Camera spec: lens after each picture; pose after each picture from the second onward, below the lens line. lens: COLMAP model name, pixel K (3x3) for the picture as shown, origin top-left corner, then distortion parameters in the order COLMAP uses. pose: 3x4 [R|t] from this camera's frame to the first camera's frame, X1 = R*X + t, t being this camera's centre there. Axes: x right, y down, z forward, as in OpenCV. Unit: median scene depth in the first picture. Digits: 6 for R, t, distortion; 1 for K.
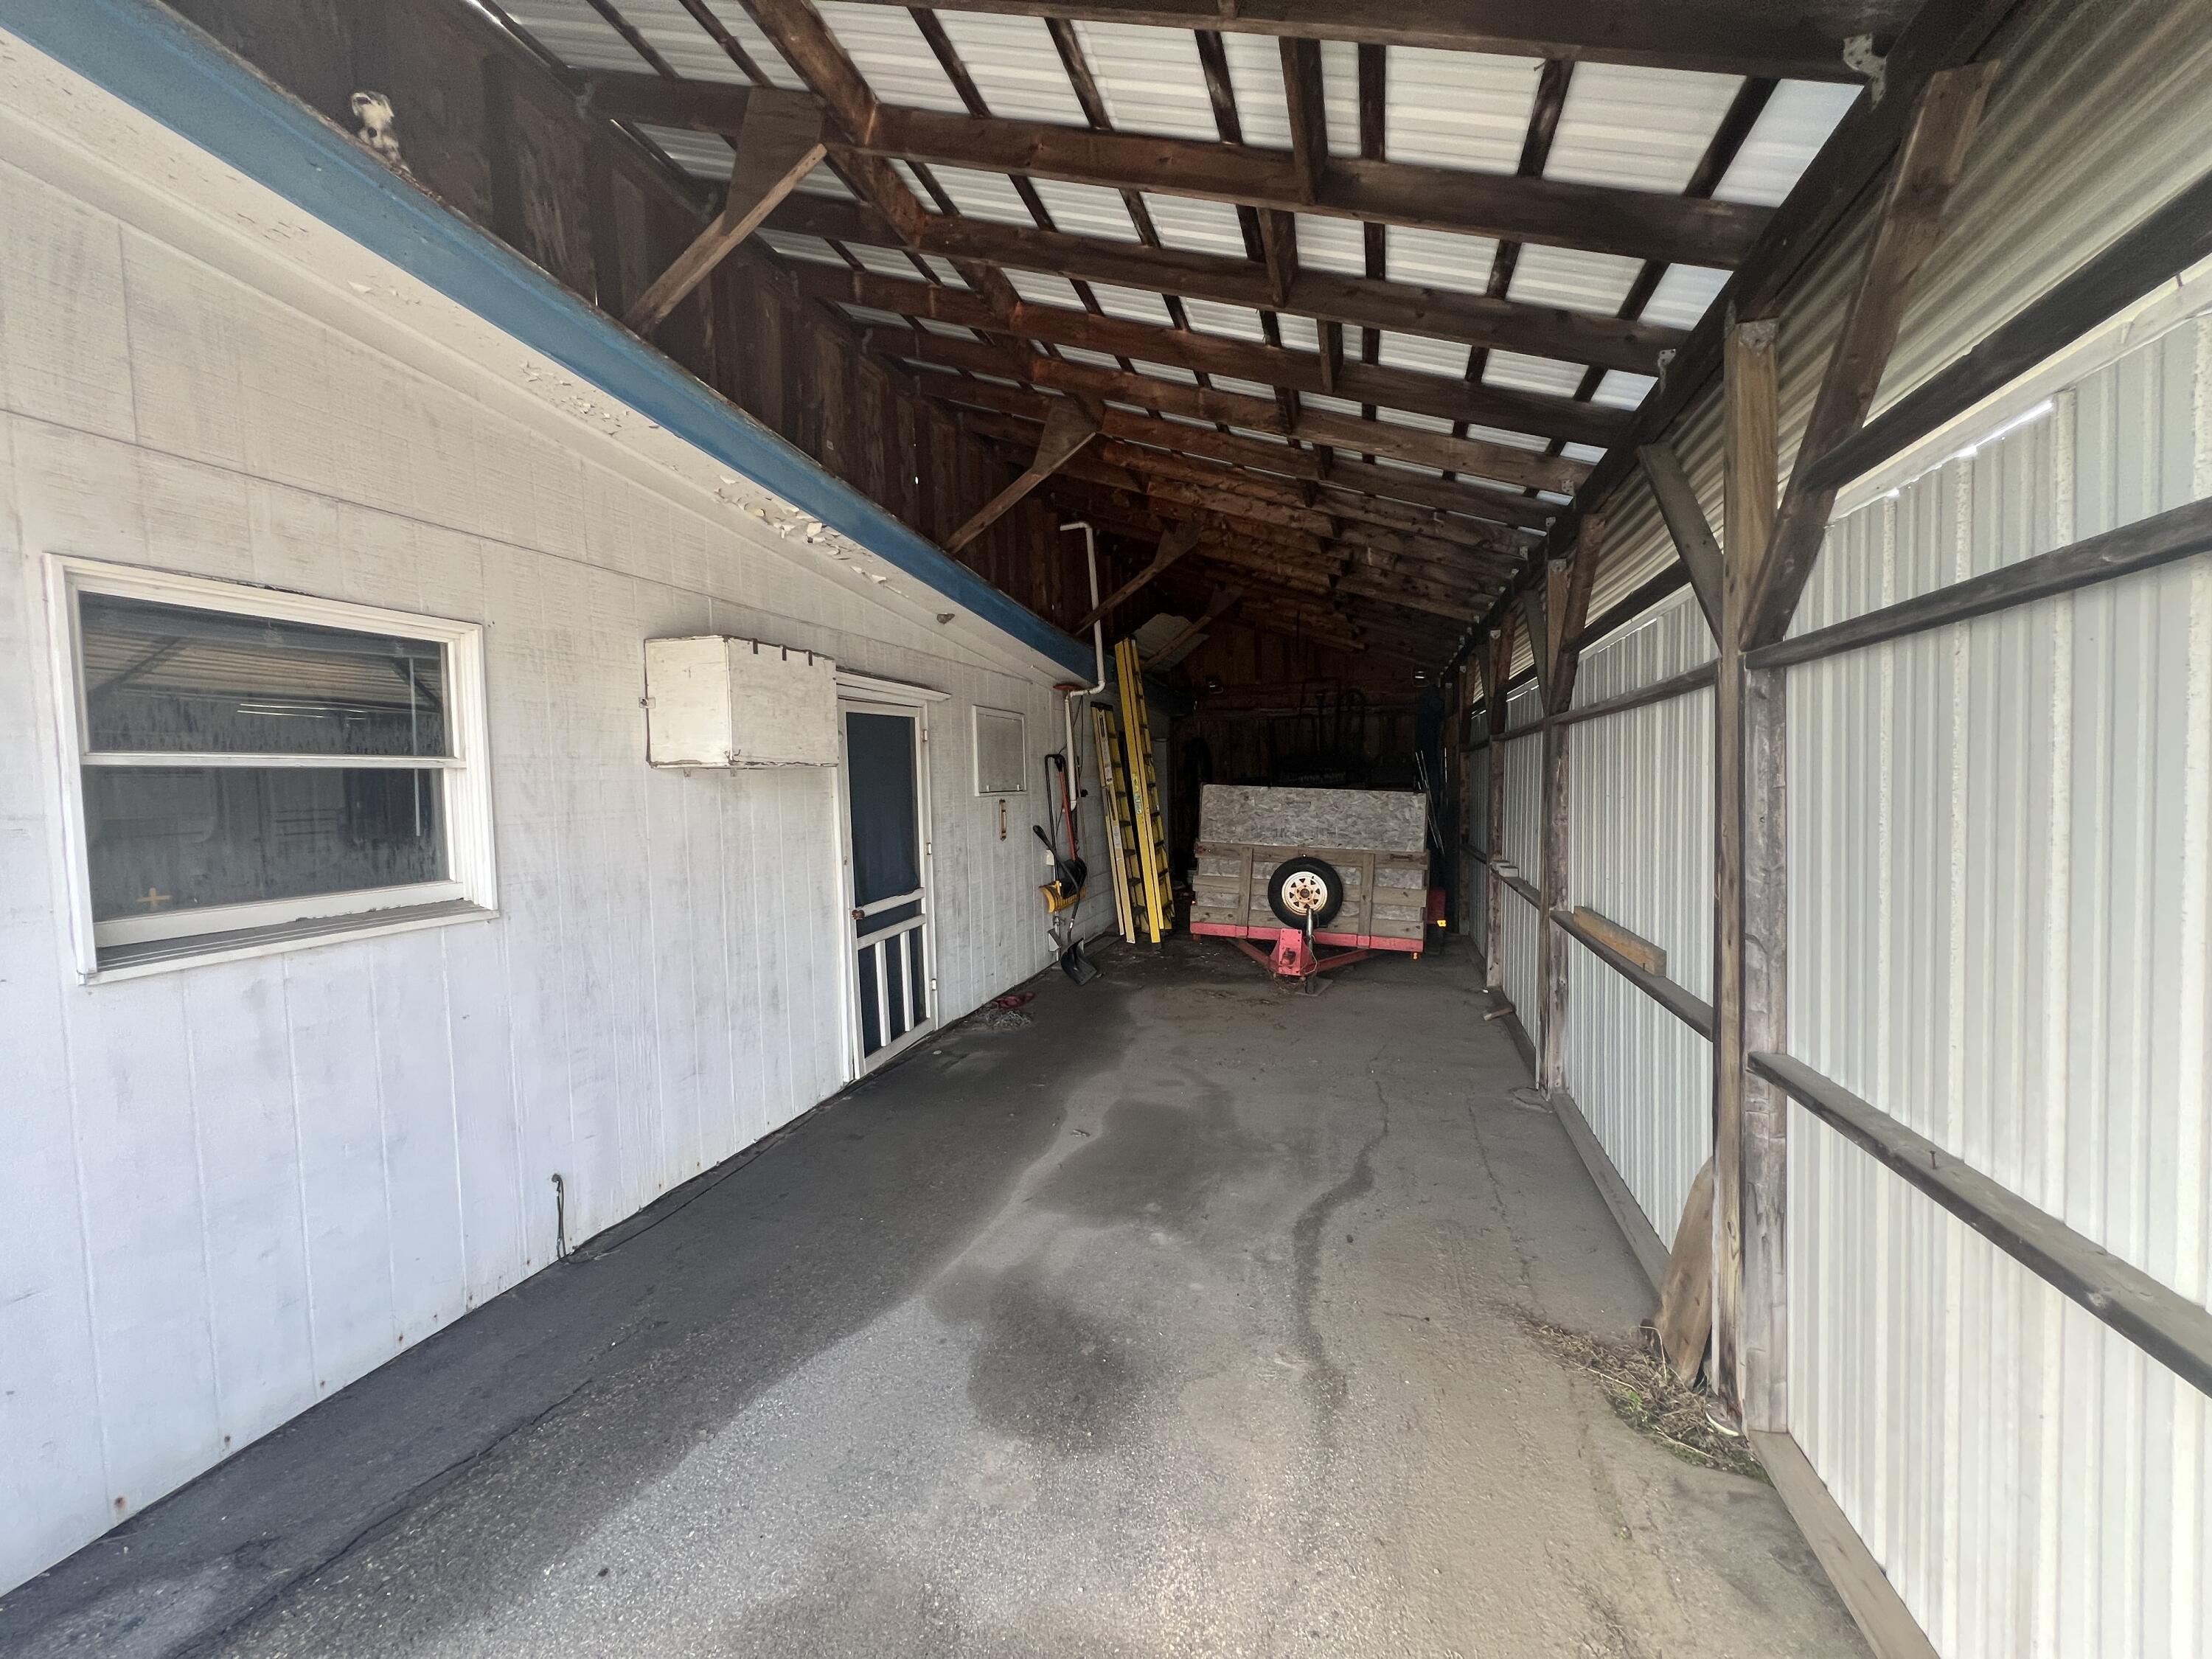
lens RADIAL K [[890.1, 0, 1106.0], [0, 890.1, 829.3], [0, 0, 1]] dist [-0.014427, 0.000016]
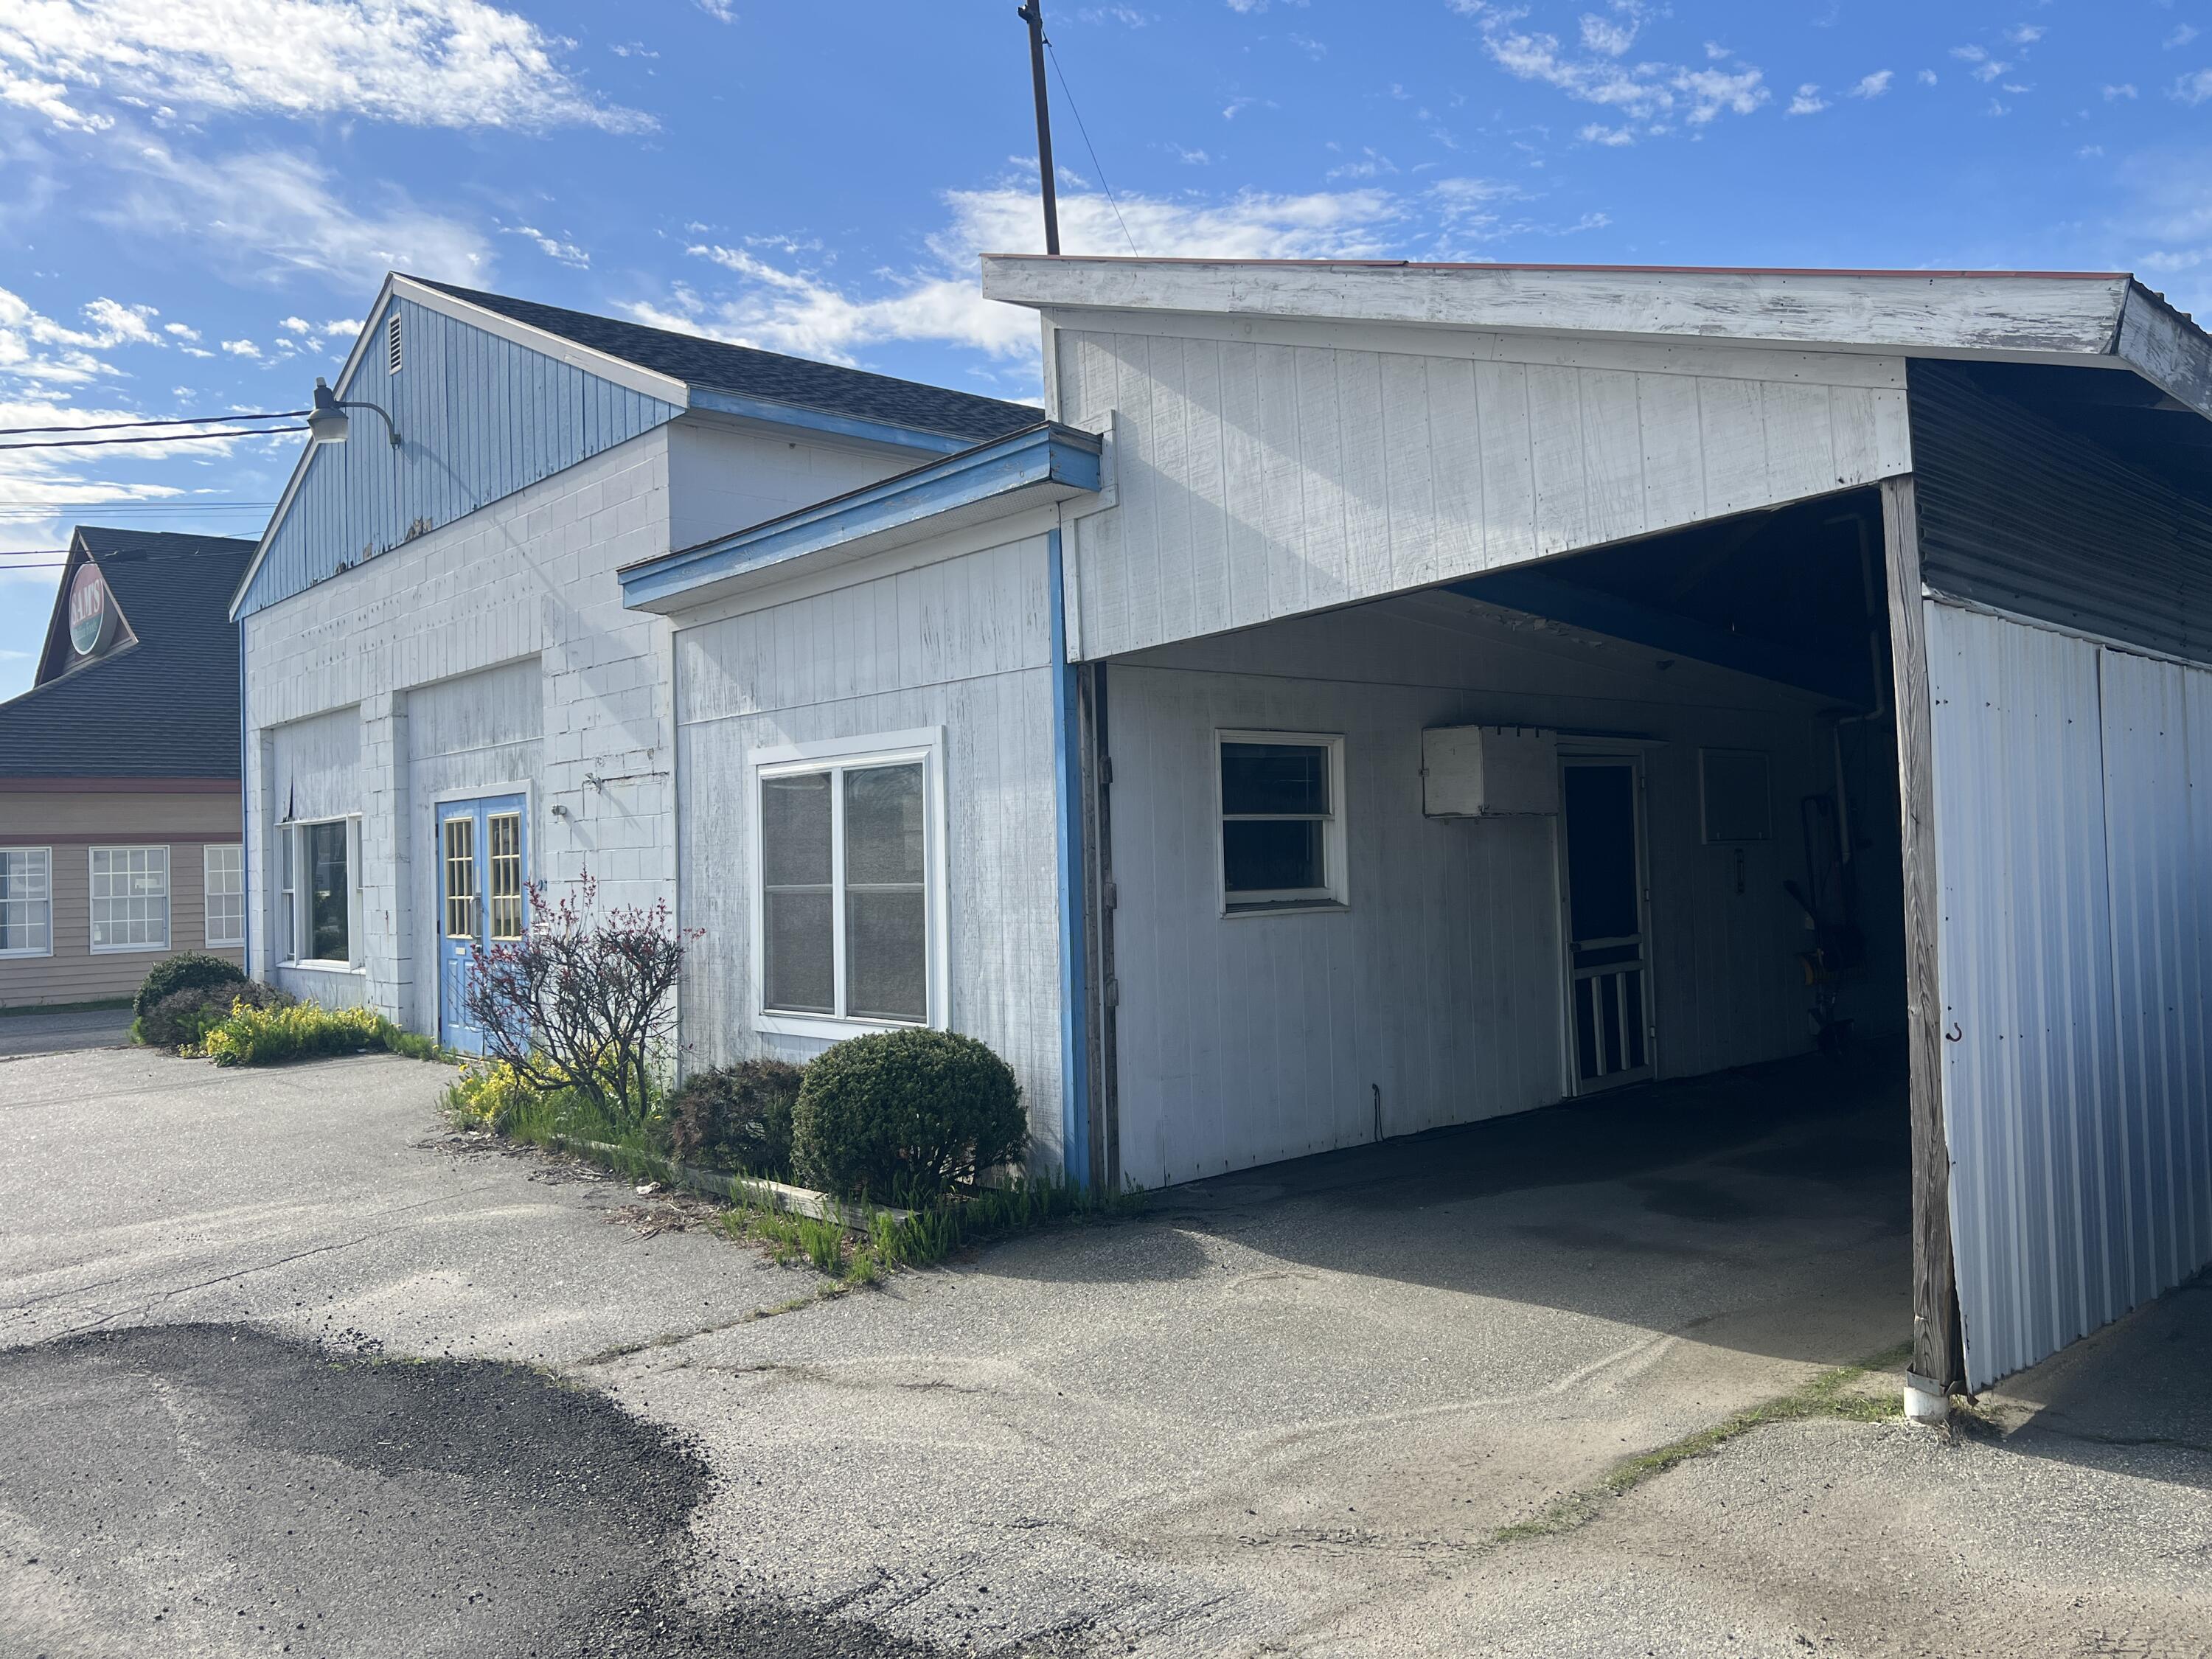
lens RADIAL K [[1675.9, 0, 1107.1], [0, 1675.9, 823.9], [0, 0, 1]] dist [0.052238, -0.007905]
pose [[0.854013, -0.015756, -0.520013, 0.323448], [-0.018271, 0.998016, -0.060245, 0.080119], [0.519930, 0.060951, 0.852031, -1.126850]]
